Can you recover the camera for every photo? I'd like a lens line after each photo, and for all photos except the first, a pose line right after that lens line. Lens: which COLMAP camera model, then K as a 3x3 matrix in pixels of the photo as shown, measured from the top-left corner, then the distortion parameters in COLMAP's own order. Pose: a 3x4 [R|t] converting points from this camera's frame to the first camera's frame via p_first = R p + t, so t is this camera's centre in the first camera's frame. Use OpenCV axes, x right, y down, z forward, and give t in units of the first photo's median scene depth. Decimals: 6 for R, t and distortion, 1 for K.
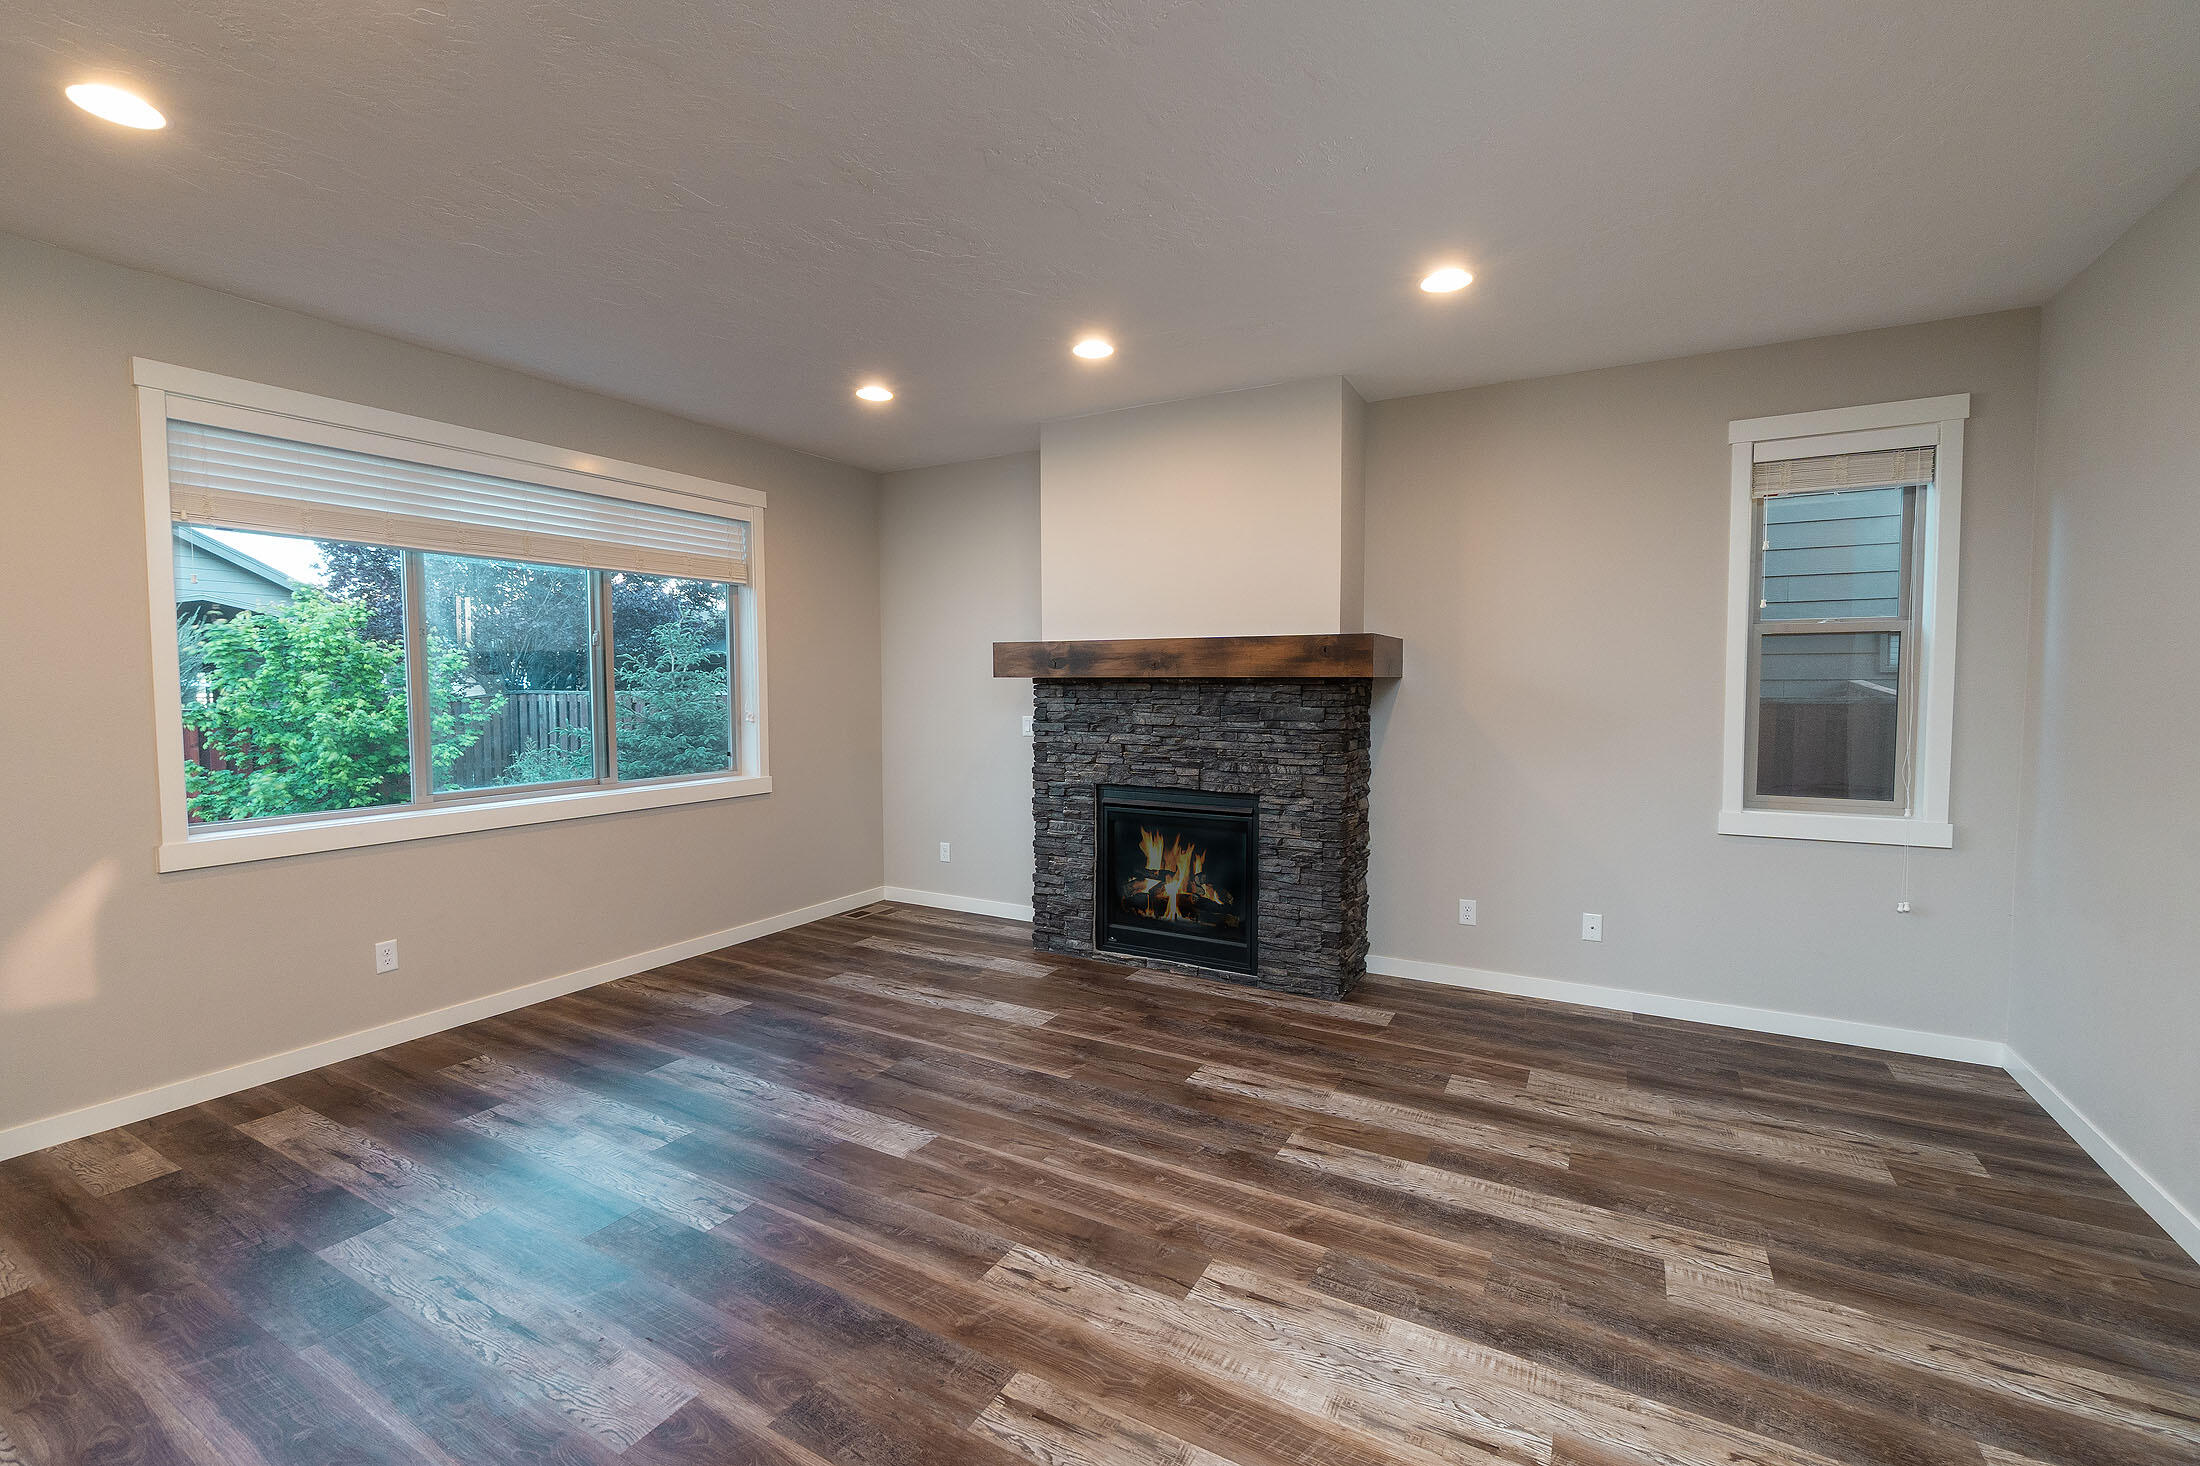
lens RADIAL K [[967.0, 0, 1064.7], [0, 967.0, 736.0], [0, 0, 1]] dist [0.000086, 0.000167]
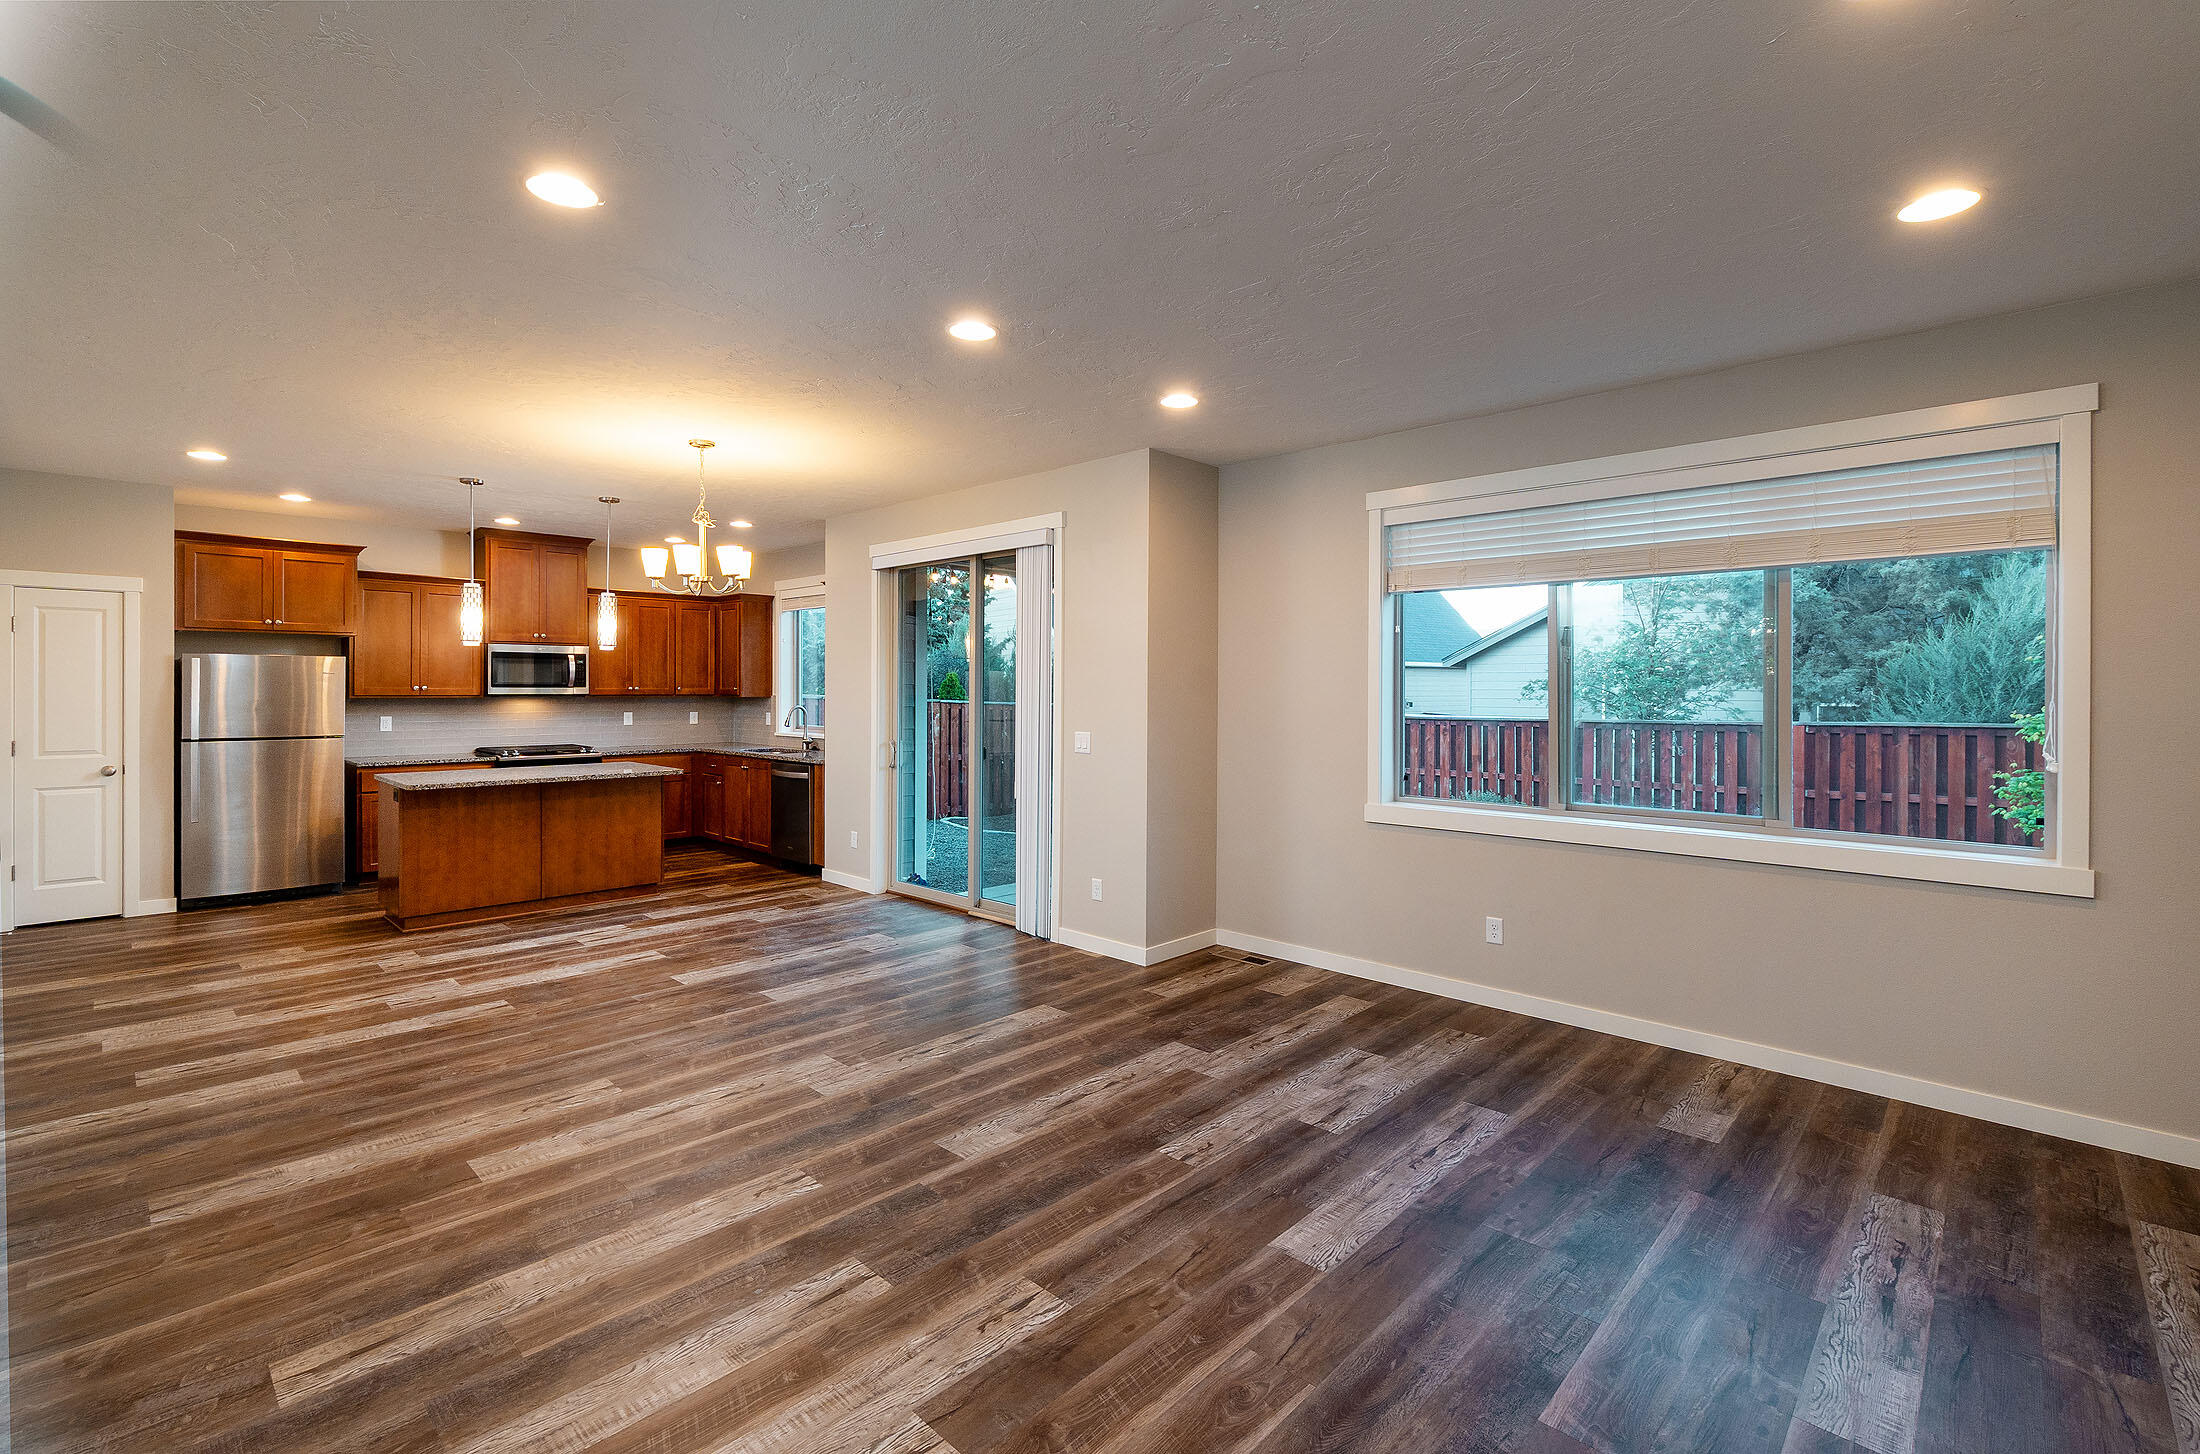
lens RADIAL K [[945.4, 0, 1092.5], [0, 945.4, 680.4], [0, 0, 1]] dist [-0.003733, -0.000184]
pose [[-0.230679, -0.010271, -0.972976, 0.520012], [-0.060529, 0.998159, 0.003814, -0.049961], [0.971145, 0.059773, -0.230876, 0.742203]]
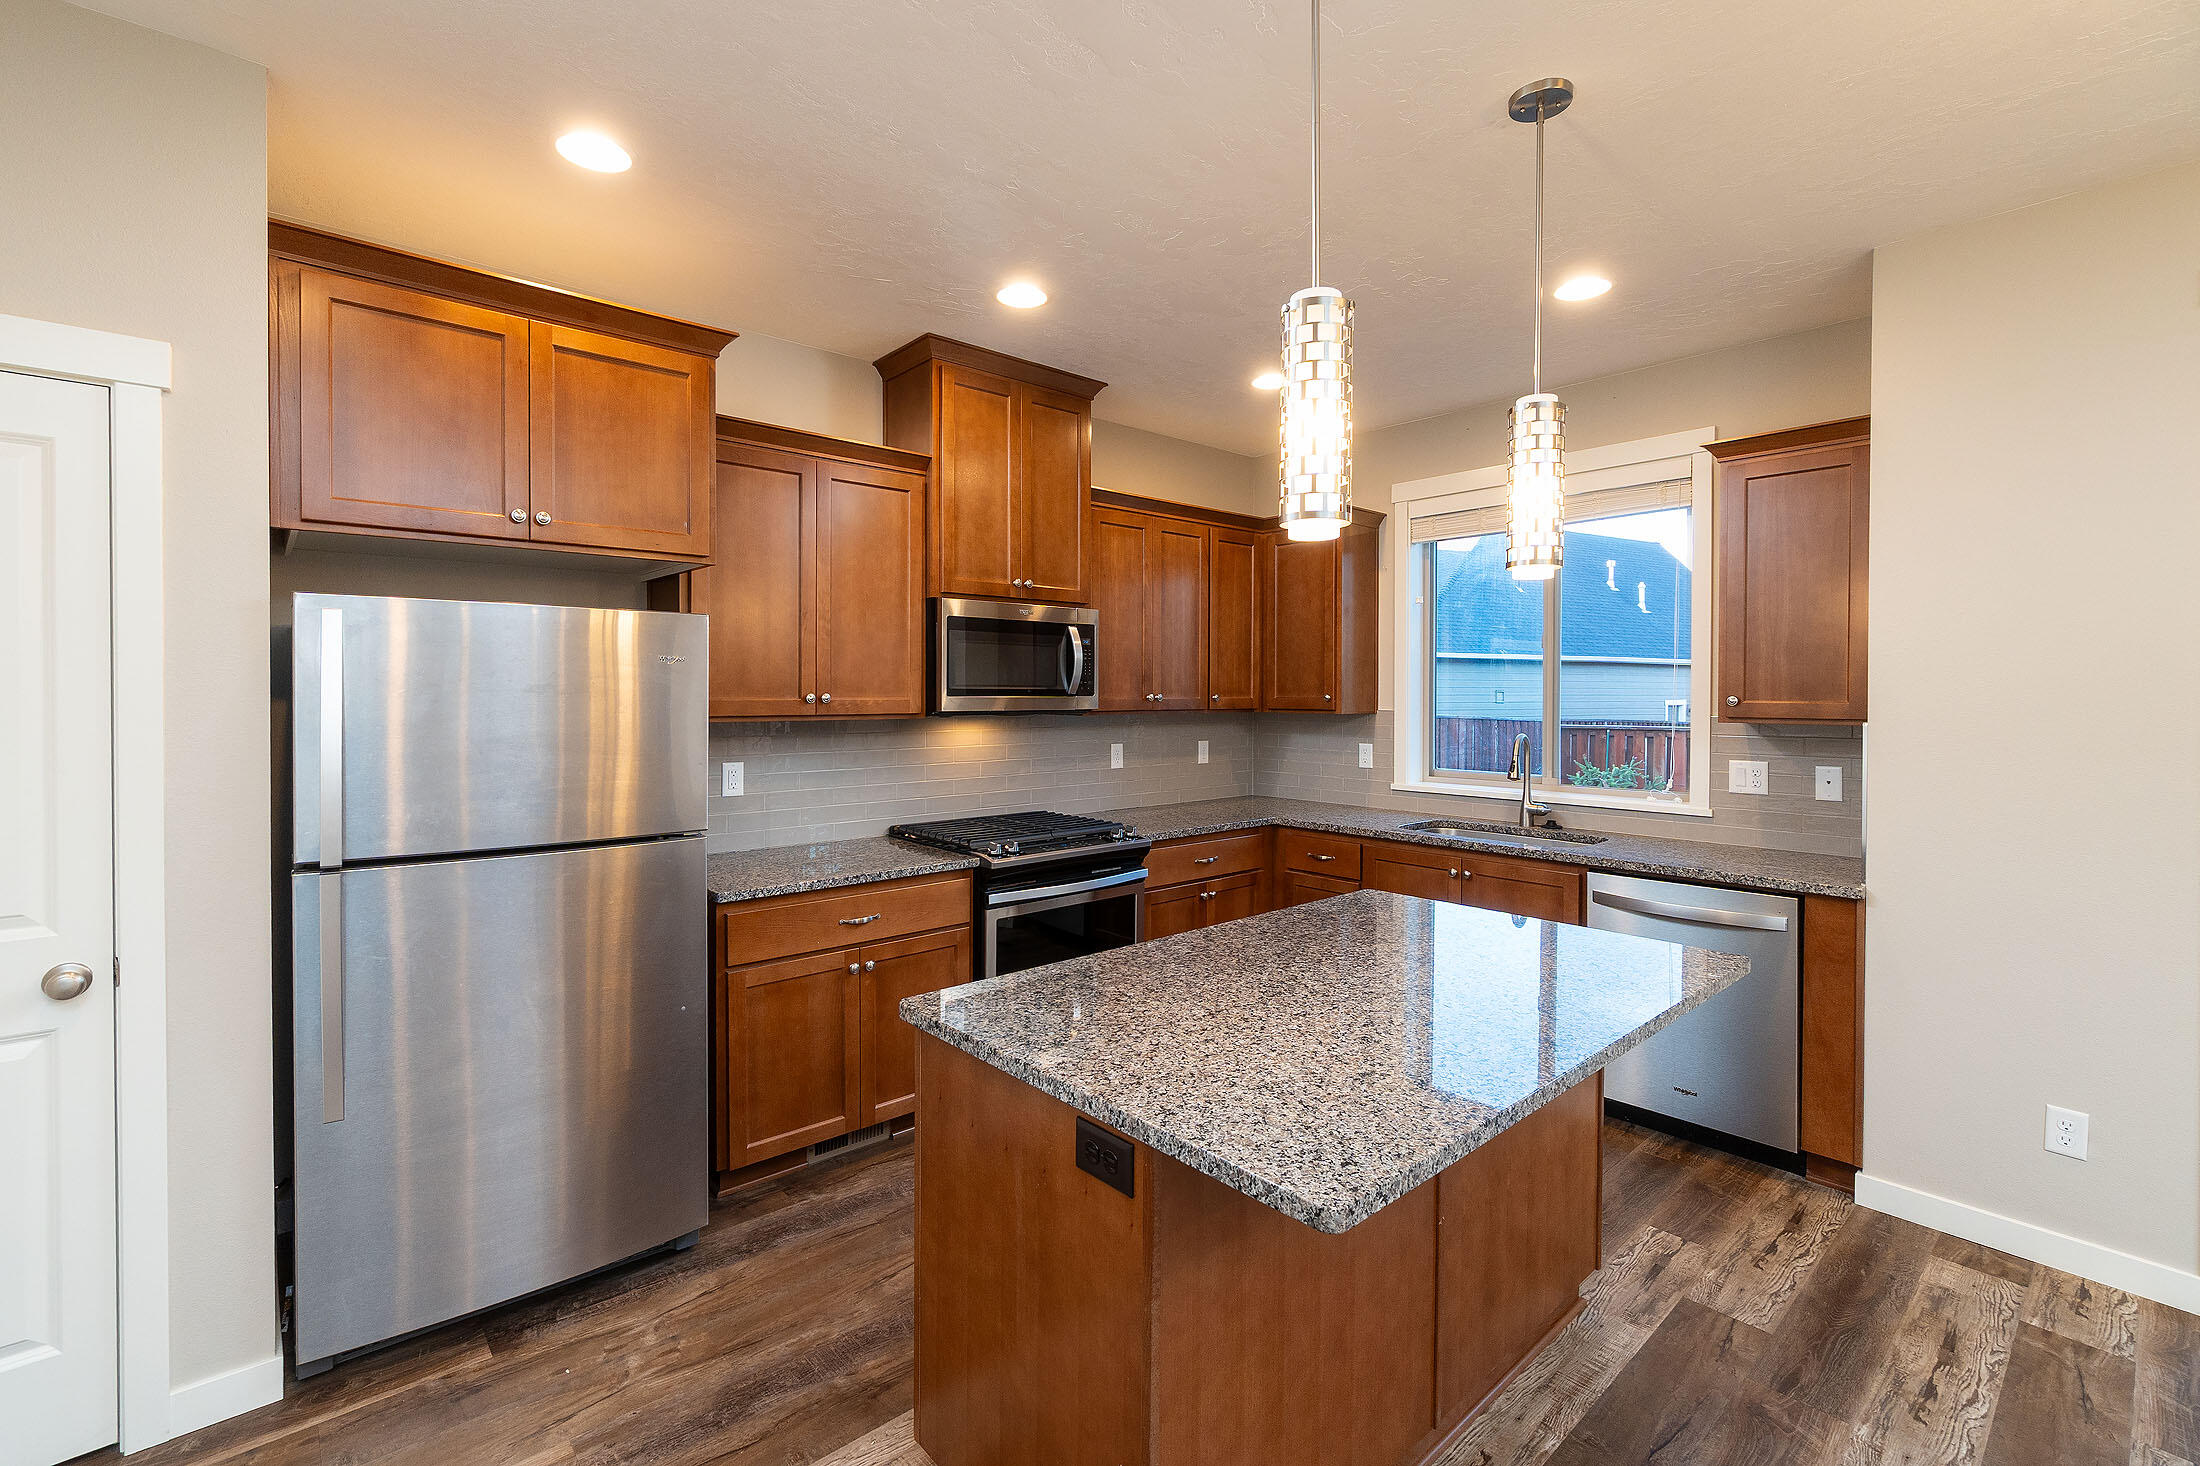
lens RADIAL K [[978.5, 0, 1101.2], [0, 978.5, 690.0], [0, 0, 1]] dist [-0.004624, 0.000273]
pose [[-0.309329, -0.000651, -0.950955, -0.349459], [-0.059417, 0.998059, 0.018644, 0.021591], [0.949097, 0.062270, -0.308767, -0.606920]]
